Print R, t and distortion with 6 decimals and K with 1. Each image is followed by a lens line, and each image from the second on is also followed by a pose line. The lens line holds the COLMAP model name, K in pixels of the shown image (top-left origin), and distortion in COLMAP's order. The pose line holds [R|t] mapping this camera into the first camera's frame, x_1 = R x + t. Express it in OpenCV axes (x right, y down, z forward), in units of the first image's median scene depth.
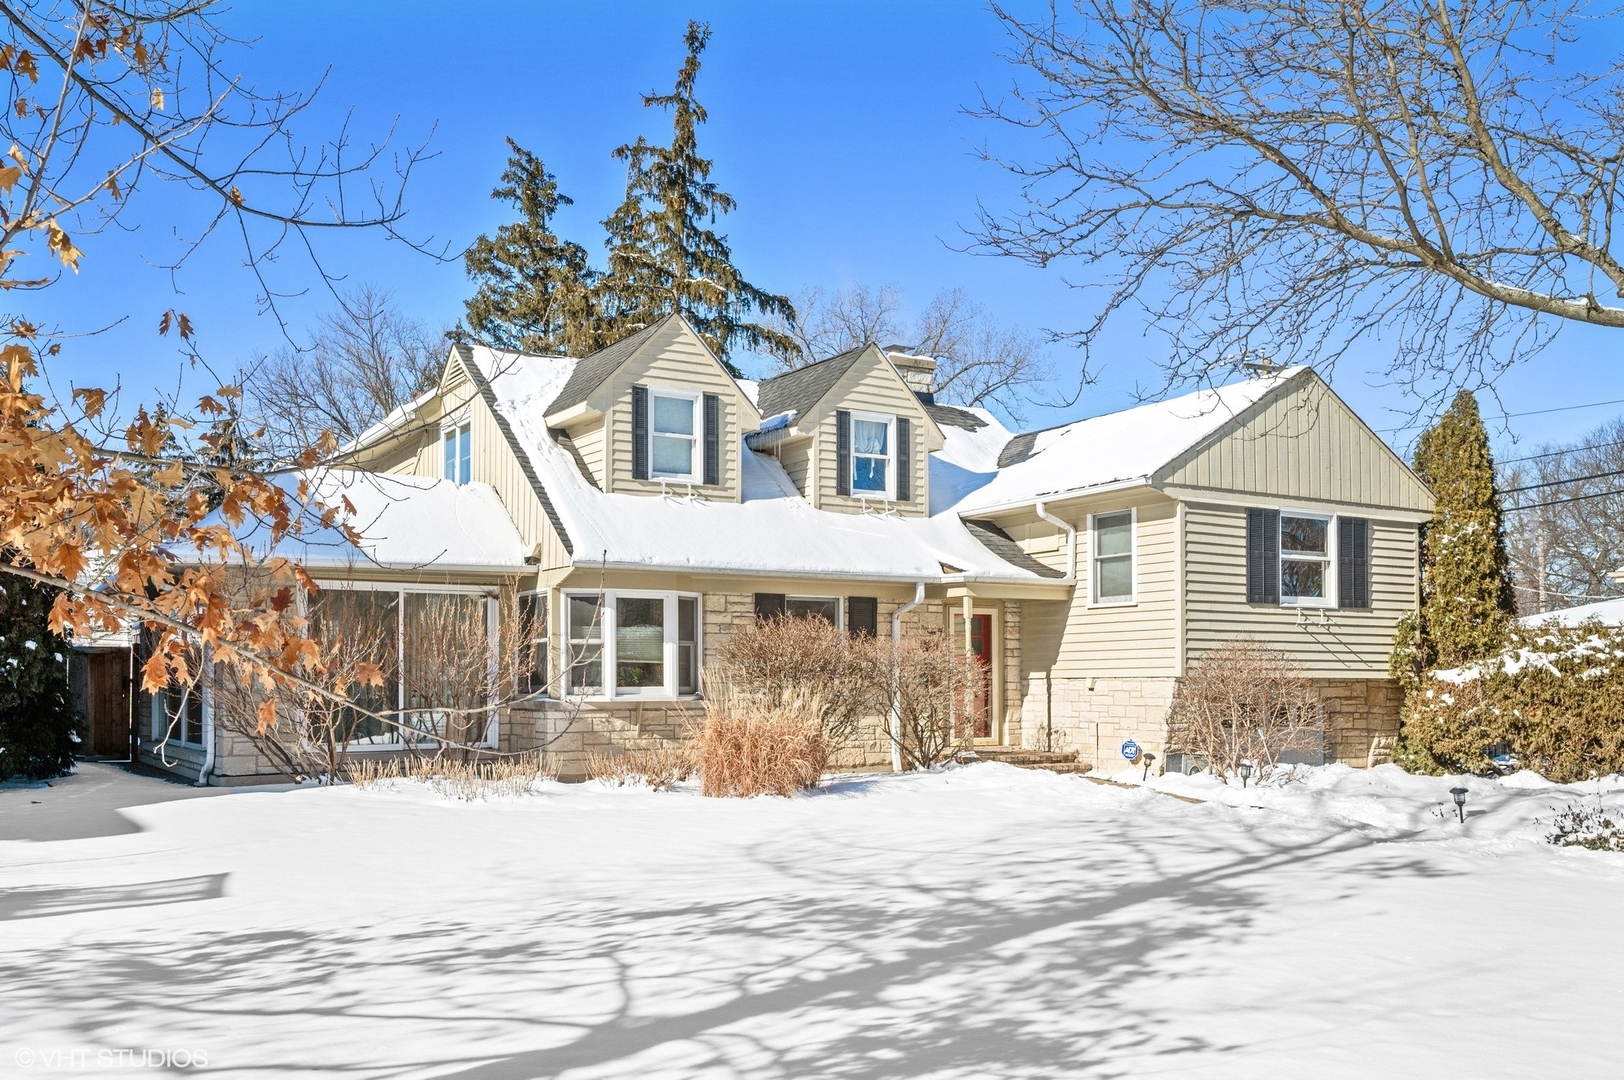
lens RADIAL K [[1480.6, 0, 812.0], [0, 1480.6, 540.0], [0, 0, 1]] dist [-0.030362, -0.004896]
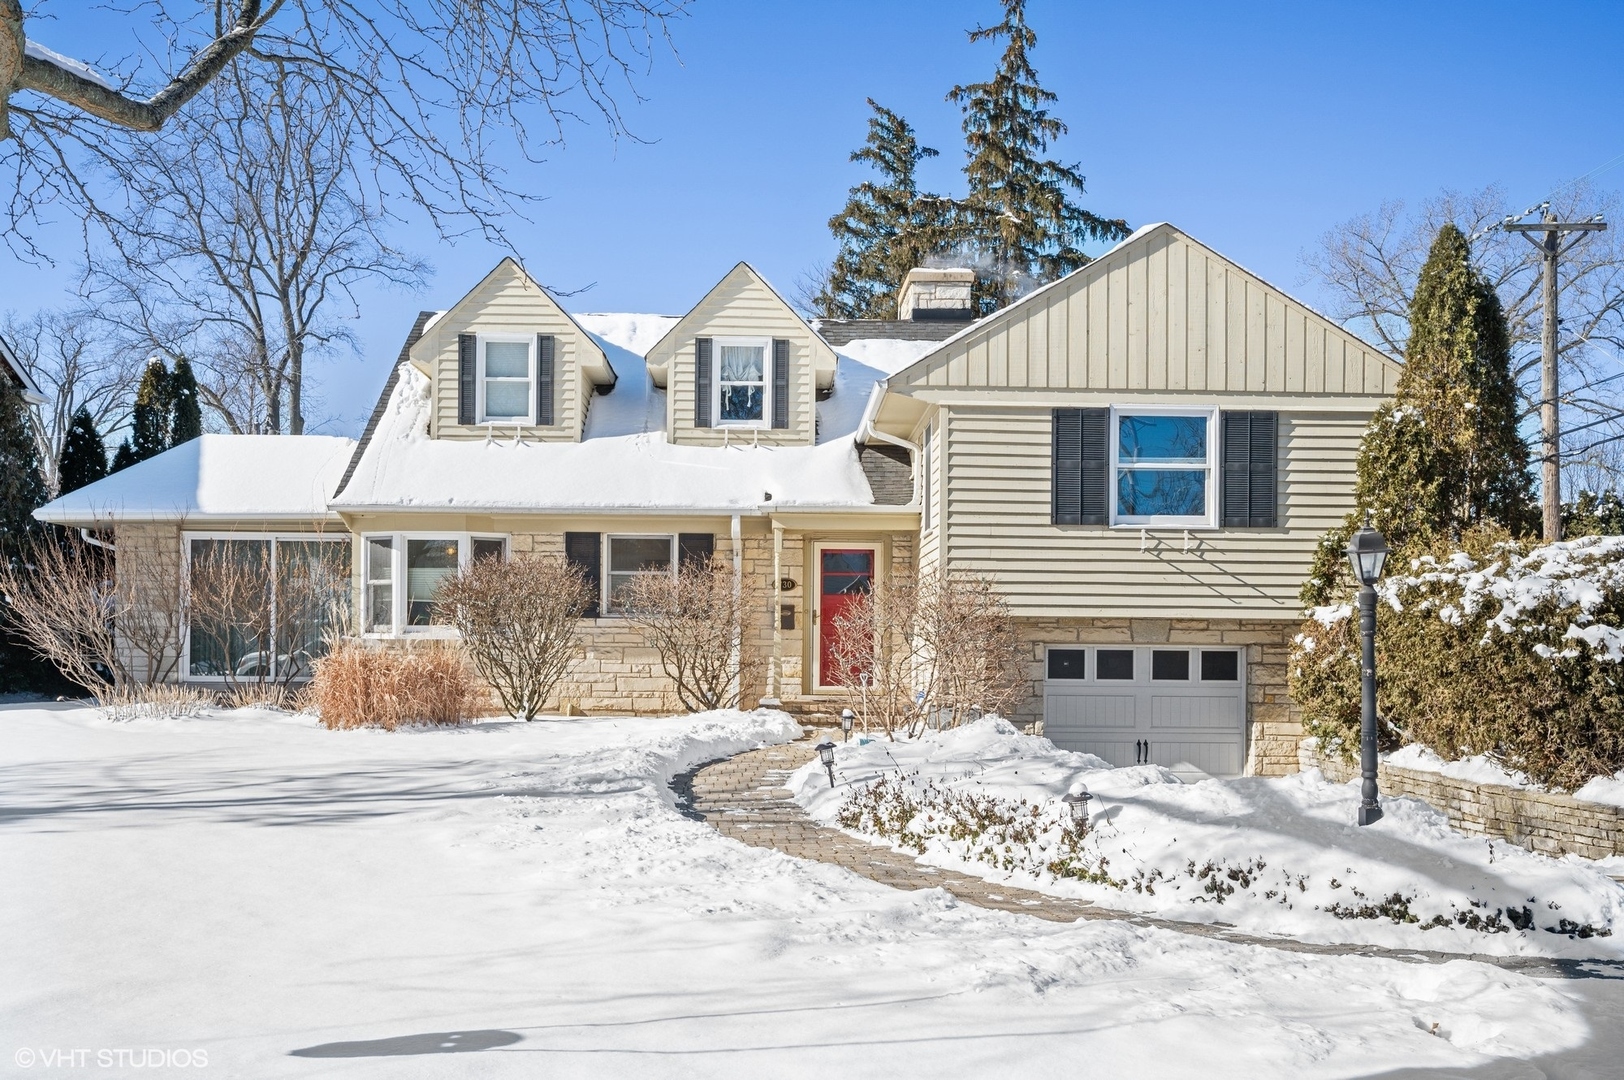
lens RADIAL K [[1480.6, 0, 812.0], [0, 1480.6, 540.0], [0, 0, 1]] dist [-0.030362, -0.004896]
pose [[0.863427, -0.030042, -0.503579, 0.575780], [0.040637, 0.999123, 0.010071, 0.036413], [0.502835, -0.029159, 0.863891, 0.222680]]
